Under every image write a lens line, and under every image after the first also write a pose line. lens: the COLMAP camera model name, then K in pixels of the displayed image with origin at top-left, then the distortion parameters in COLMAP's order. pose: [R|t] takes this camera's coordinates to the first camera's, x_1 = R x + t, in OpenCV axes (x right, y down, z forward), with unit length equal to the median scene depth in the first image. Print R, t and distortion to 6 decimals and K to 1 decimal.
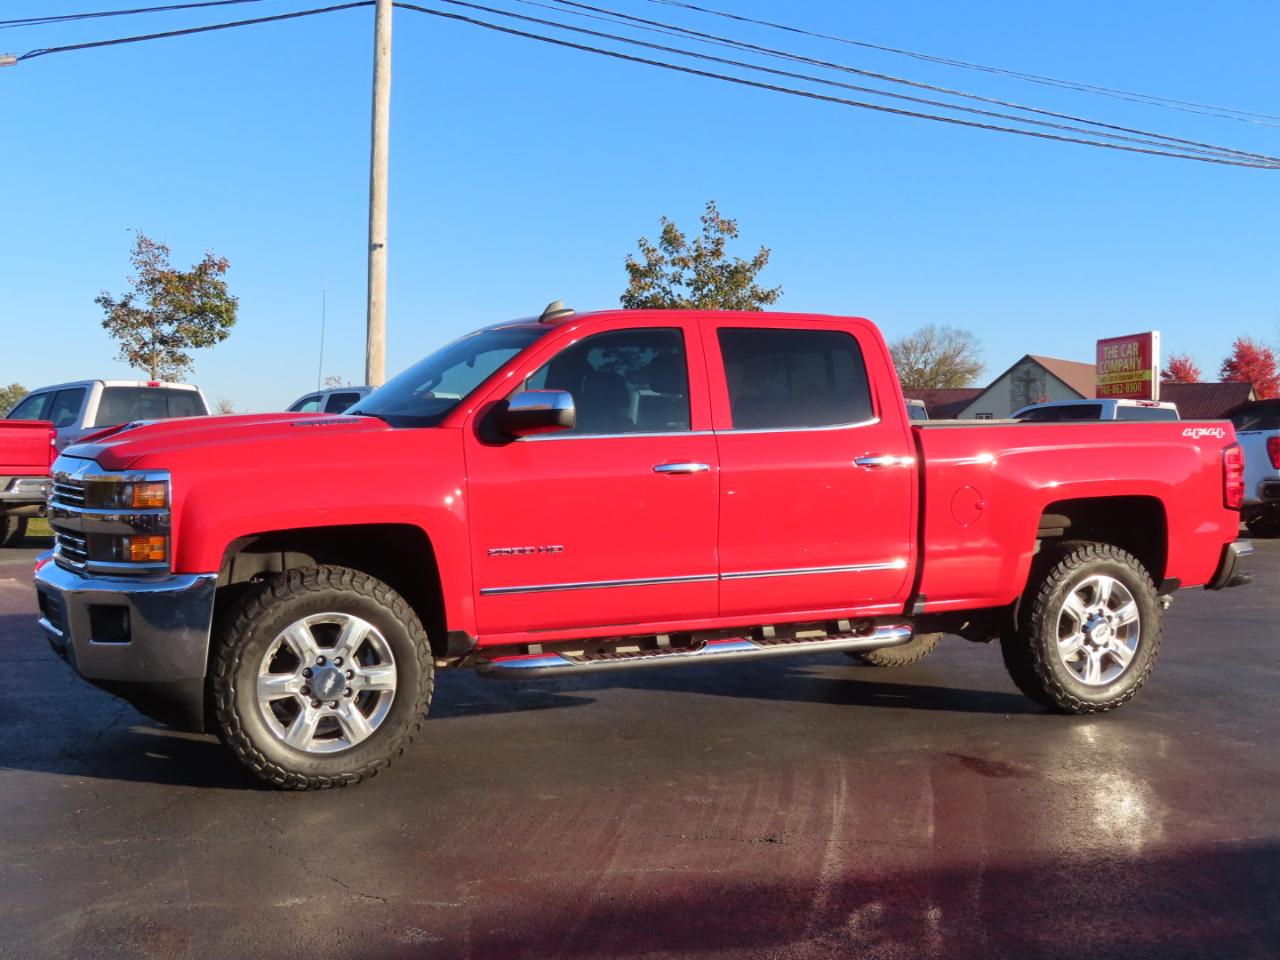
lens RADIAL K [[1500.6, 0, 640.0], [0, 1500.6, 480.0], [0, 0, 1]] dist [-0.018758, 0.004949]
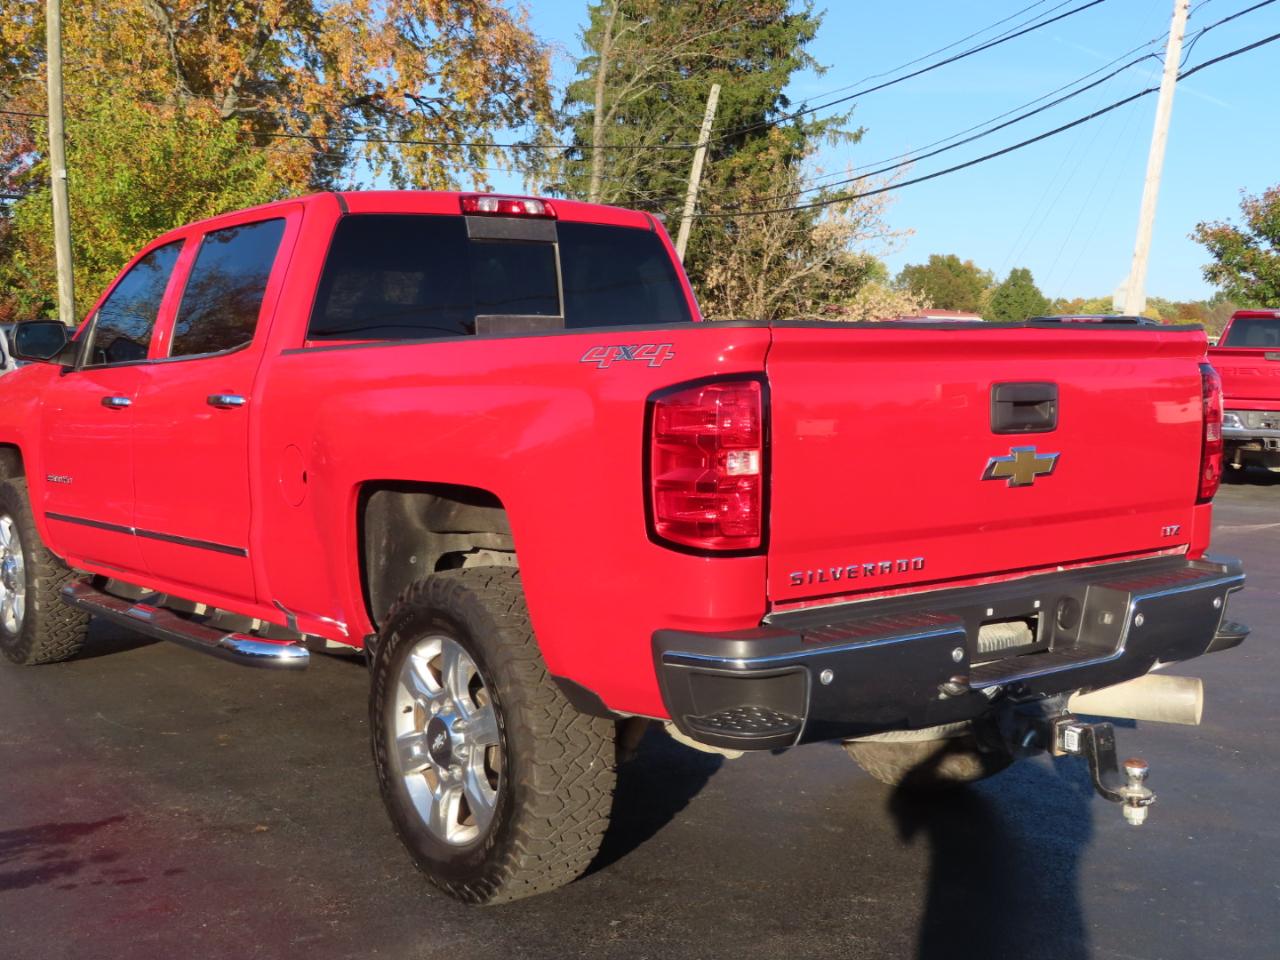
lens RADIAL K [[1541.8, 0, 640.0], [0, 1541.8, 480.0], [0, 0, 1]] dist [-0.016277, 0.048837]
pose [[0.203208, 0.070350, -0.976605, 0.903321], [-0.027913, 0.997426, 0.066042, -0.027776], [0.978738, 0.013840, 0.204649, 1.011925]]
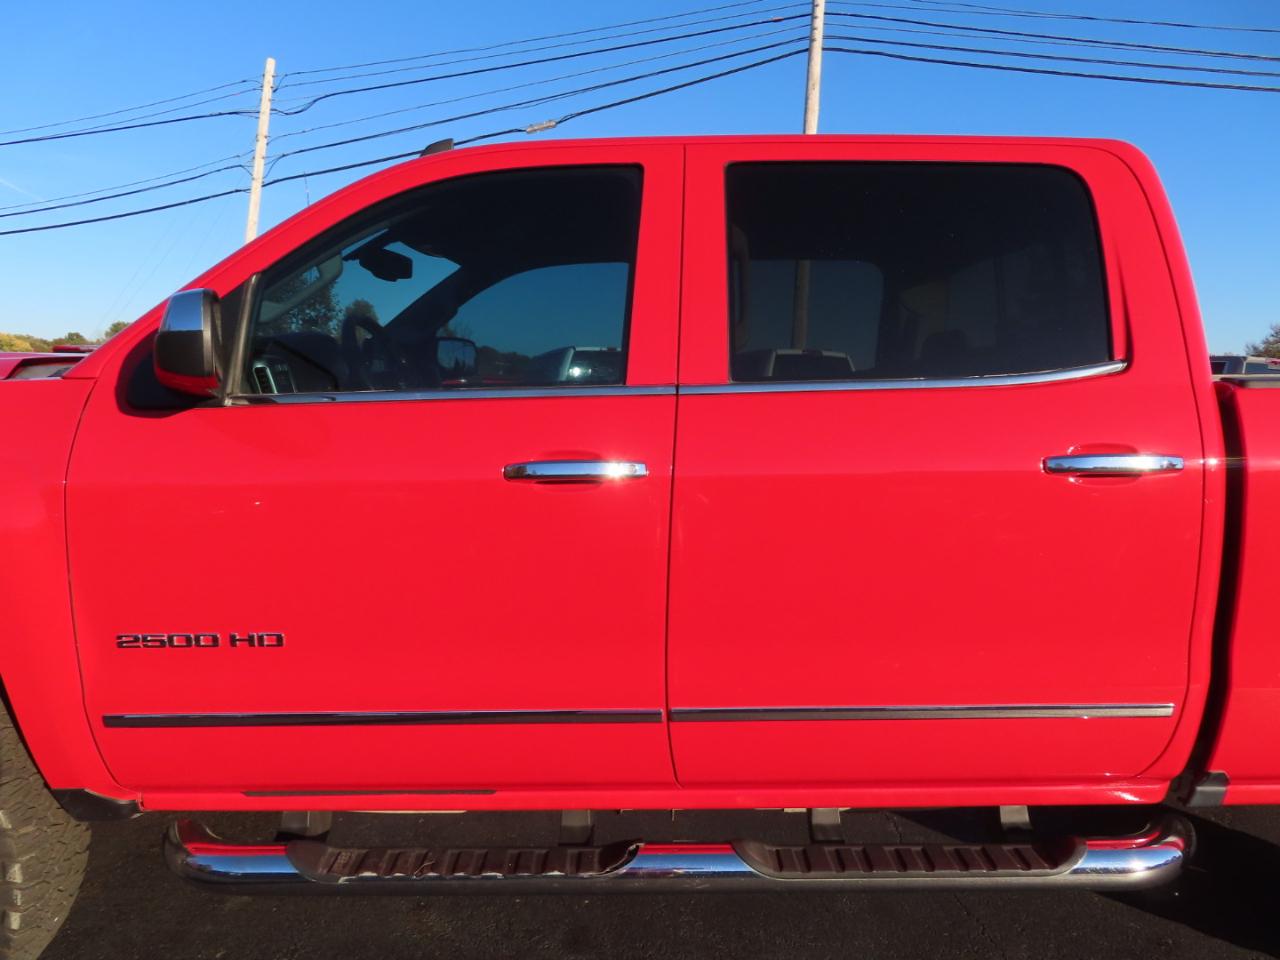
lens RADIAL K [[917.5, 0, 634.7], [0, 917.5, 483.4], [0, 0, 1]] dist [-0.031865, 0.031039]
pose [[0.900886, 0.052199, -0.430905, 0.144694], [-0.020430, 0.996742, 0.078030, -0.023490], [0.433574, -0.061492, 0.899017, 0.694522]]
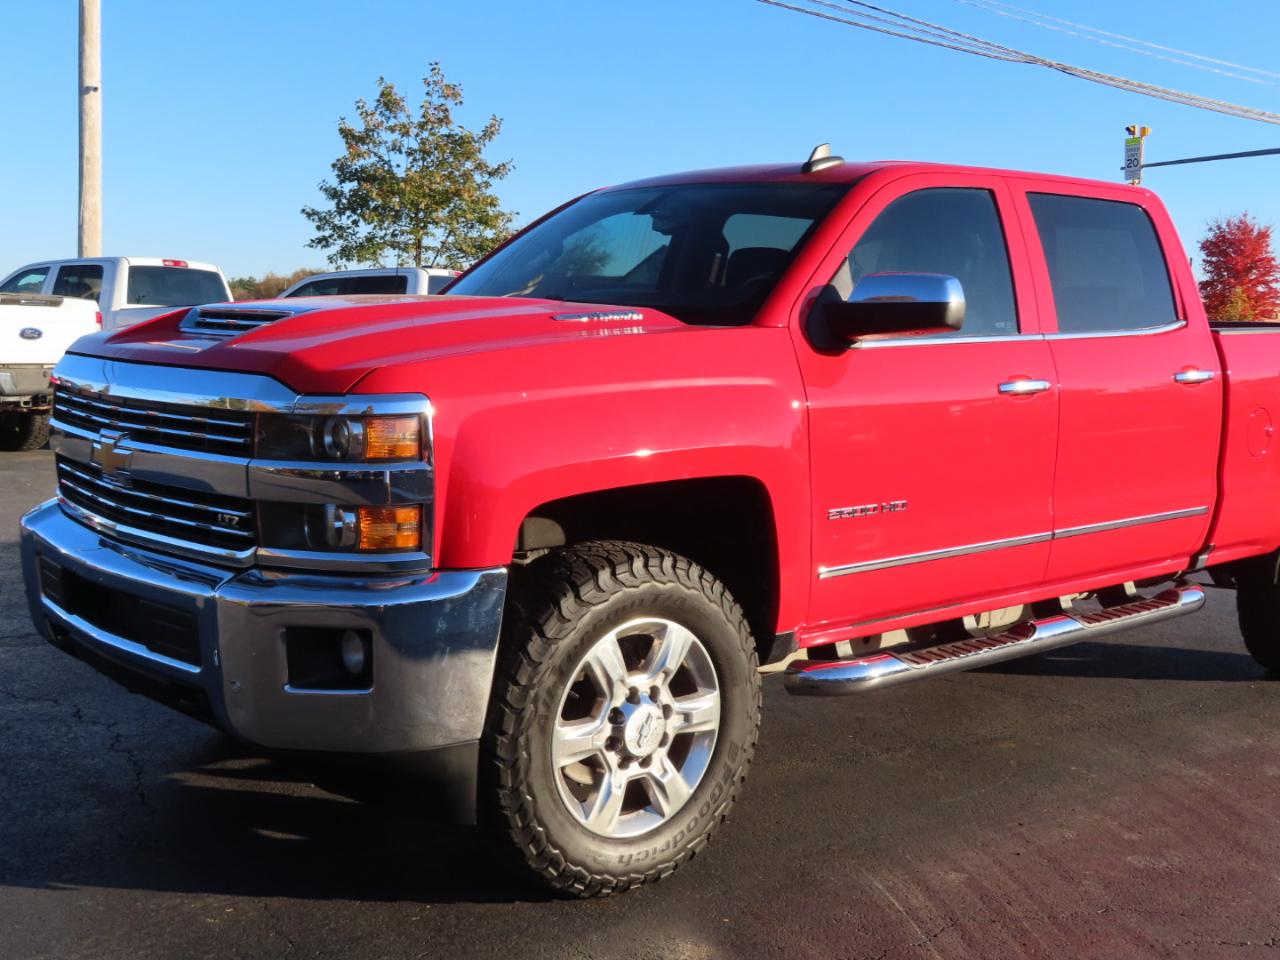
lens RADIAL K [[1492.3, 0, 640.0], [0, 1492.3, 480.0], [0, 0, 1]] dist [-0.019188, -0.009098]
pose [[0.966464, -0.010974, 0.256568, -0.301985], [-0.009172, 0.996974, 0.077194, -0.015212], [-0.256638, -0.076958, 0.963439, 0.324845]]
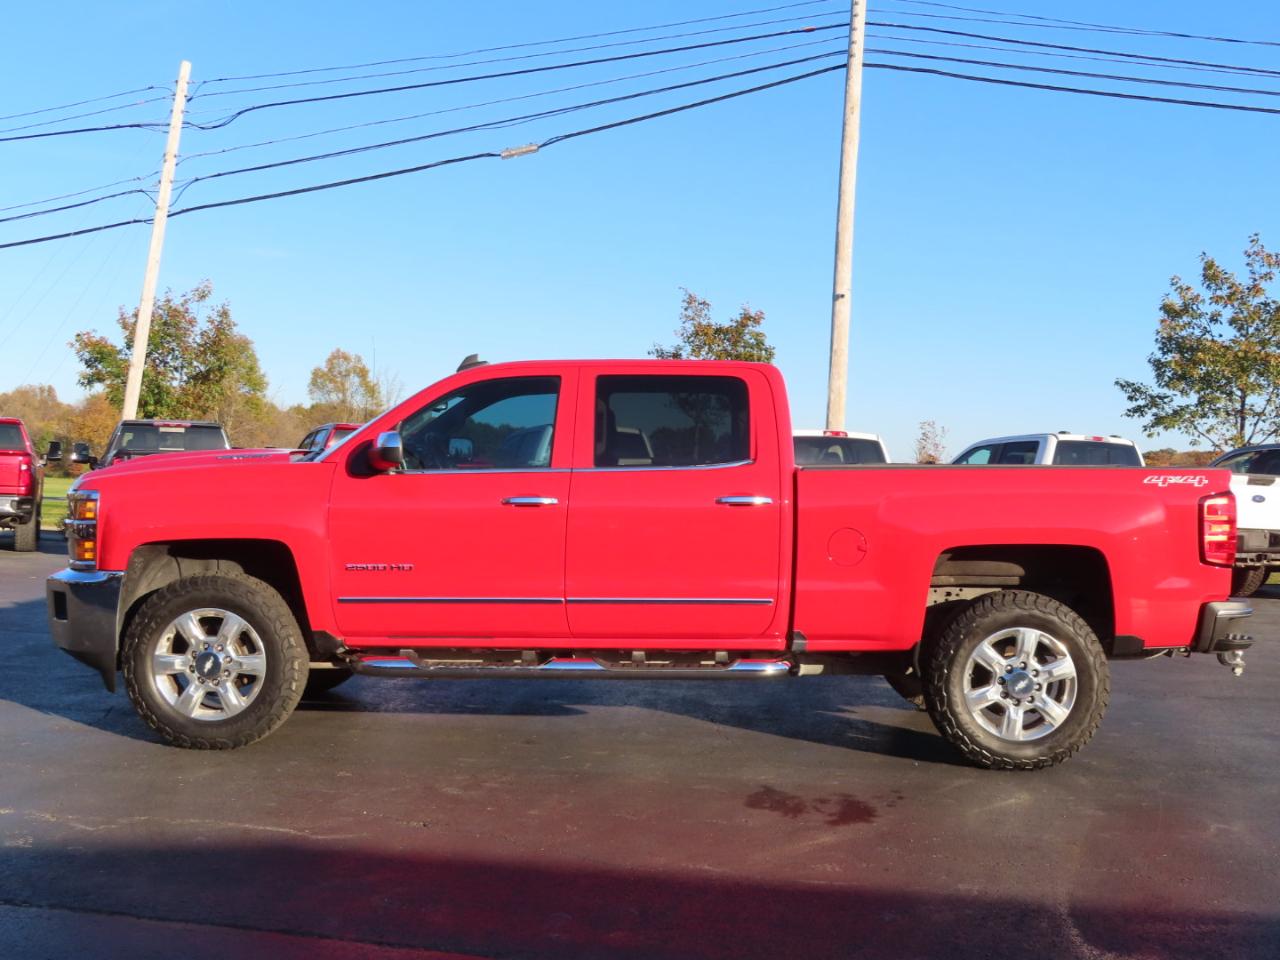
lens RADIAL K [[1492.3, 0, 640.0], [0, 1492.3, 480.0], [0, 0, 1]] dist [-0.019188, -0.009098]
pose [[0.893871, 0.017906, -0.447967, 0.544442], [-0.031229, 0.999262, -0.022372, -0.001252], [0.447236, 0.033987, 0.893770, 0.036973]]
